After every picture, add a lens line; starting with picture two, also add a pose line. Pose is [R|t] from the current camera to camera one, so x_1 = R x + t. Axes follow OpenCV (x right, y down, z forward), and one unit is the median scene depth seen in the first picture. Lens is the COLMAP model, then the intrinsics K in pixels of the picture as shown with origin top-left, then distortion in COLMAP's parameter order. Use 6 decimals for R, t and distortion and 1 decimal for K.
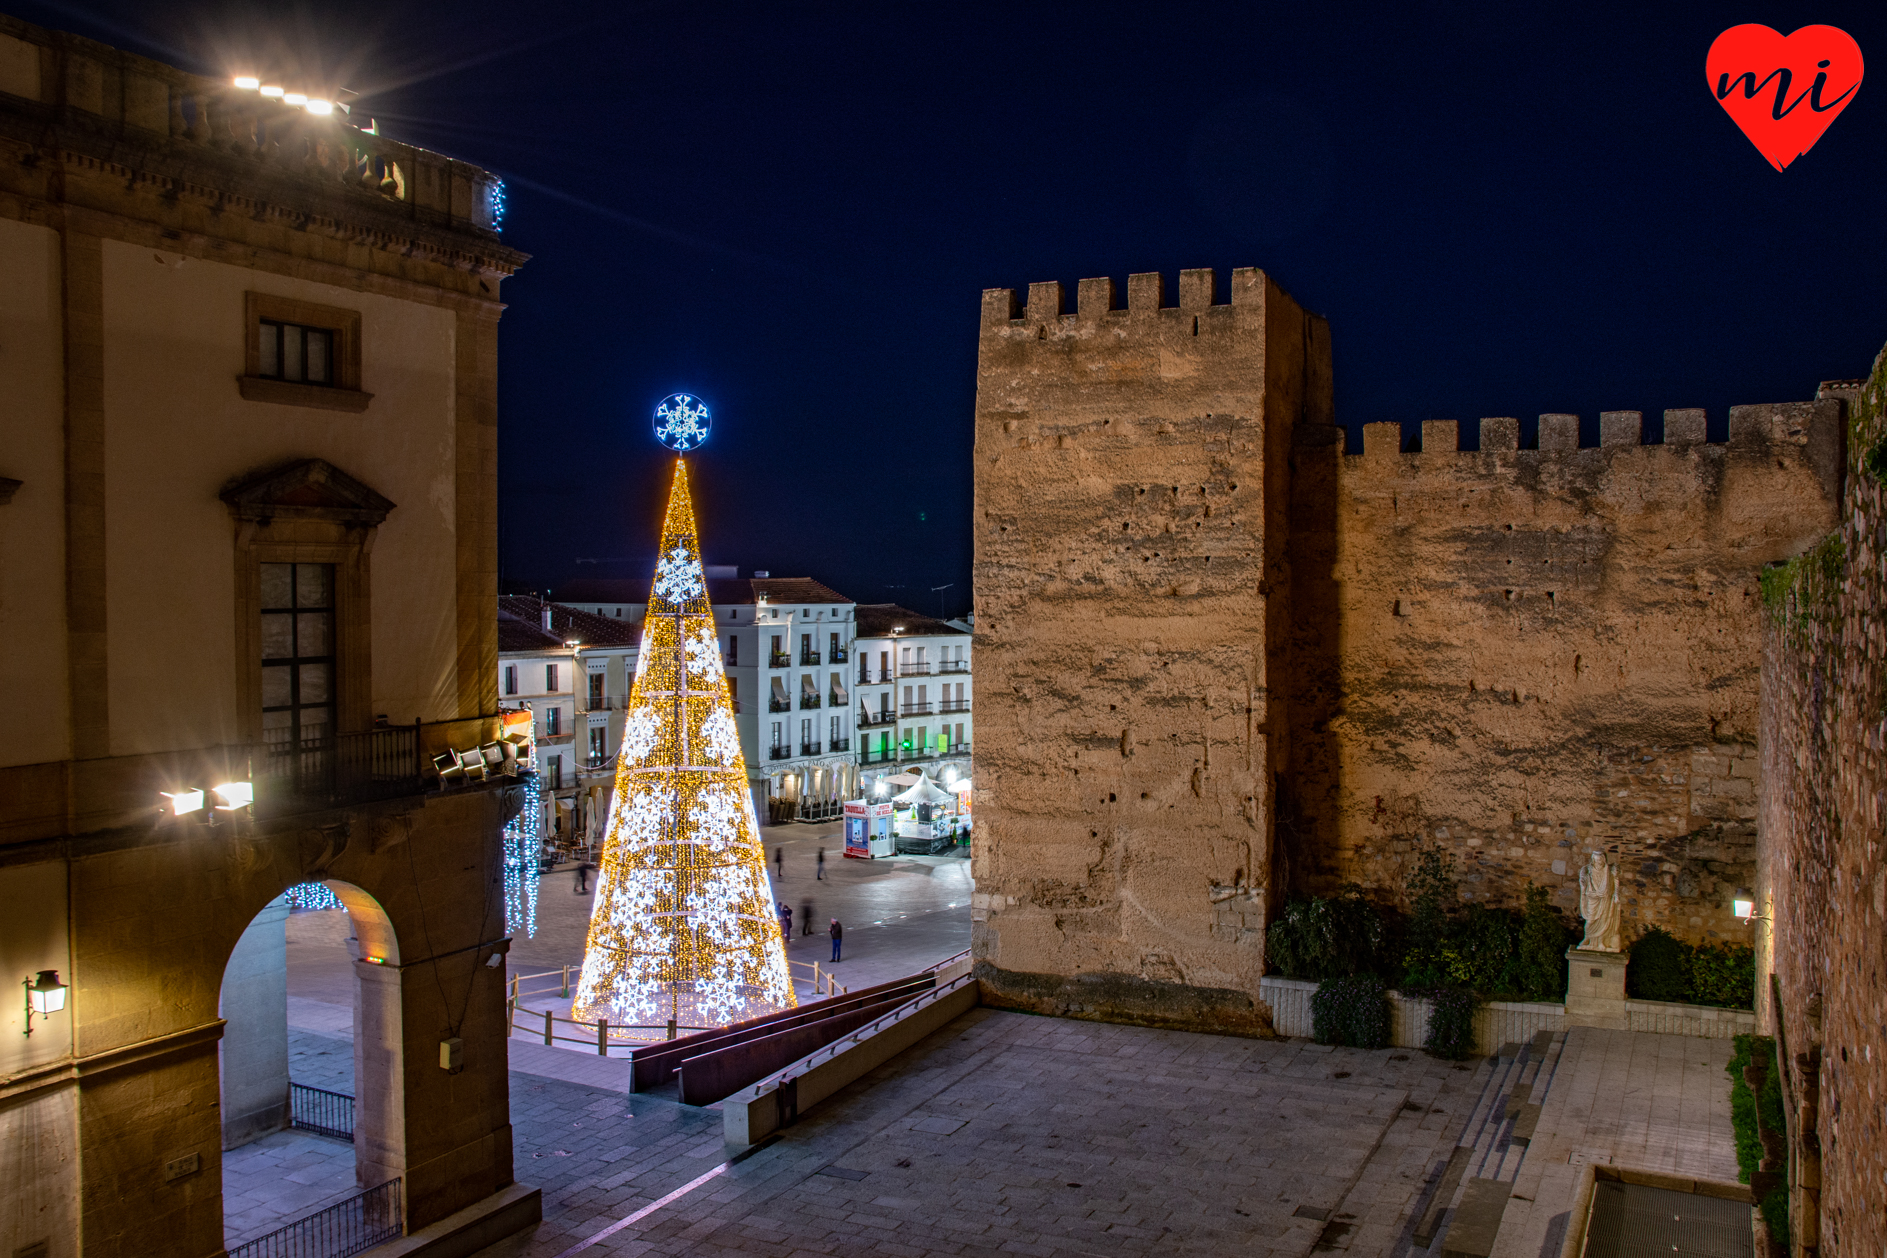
lens RADIAL K [[1471.2, 0, 943.5], [0, 1471.2, 629.0], [0, 0, 1]] dist [-0.201515, 0.226936]
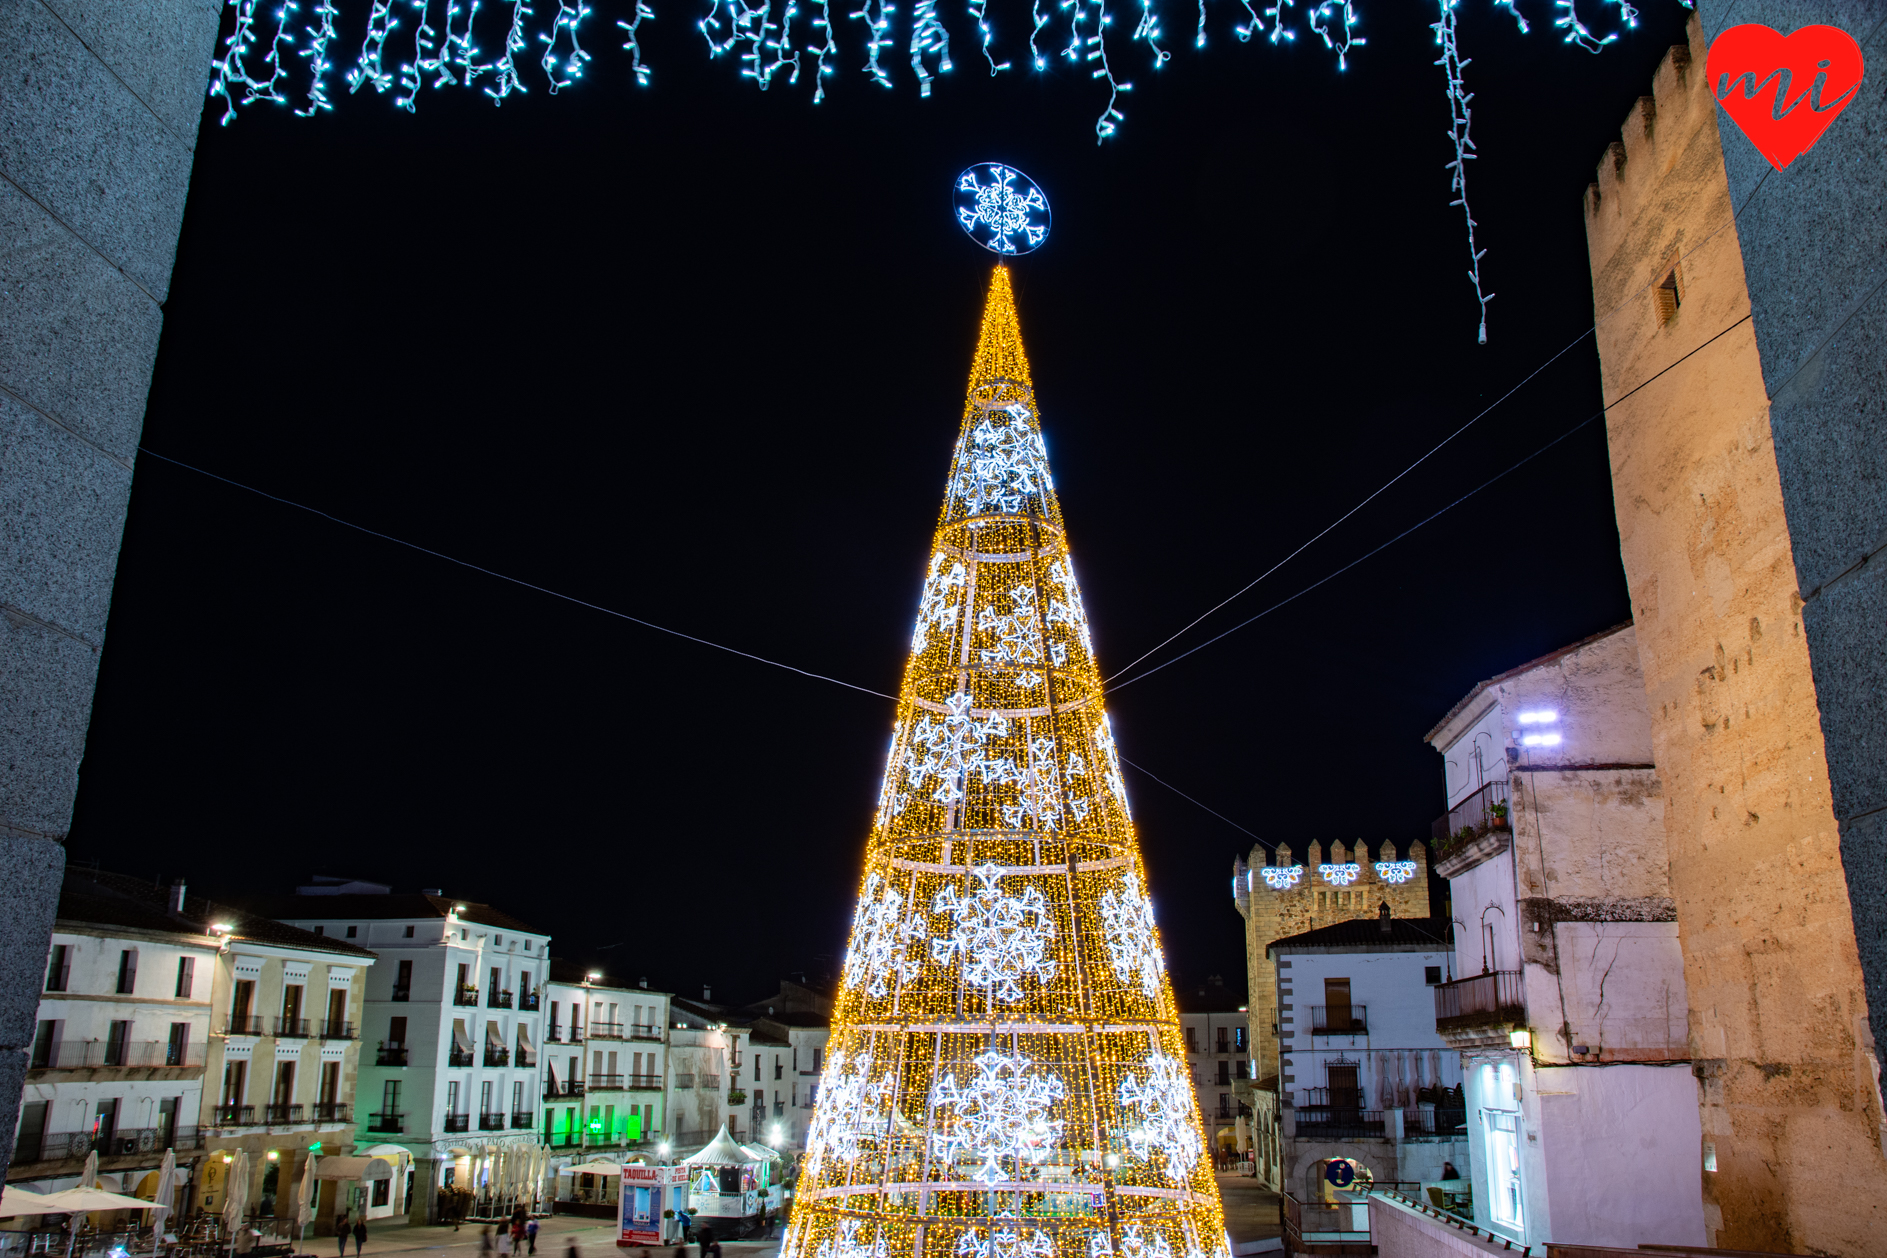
lens RADIAL K [[1471.2, 0, 943.5], [0, 1471.2, 629.0], [0, 0, 1]] dist [-0.201515, 0.226936]
pose [[0.944425, 0.098505, 0.313621, -0.124402], [0.000780, 0.953374, -0.301792, 0.060999], [-0.328726, 0.285264, 0.900313, 0.195235]]
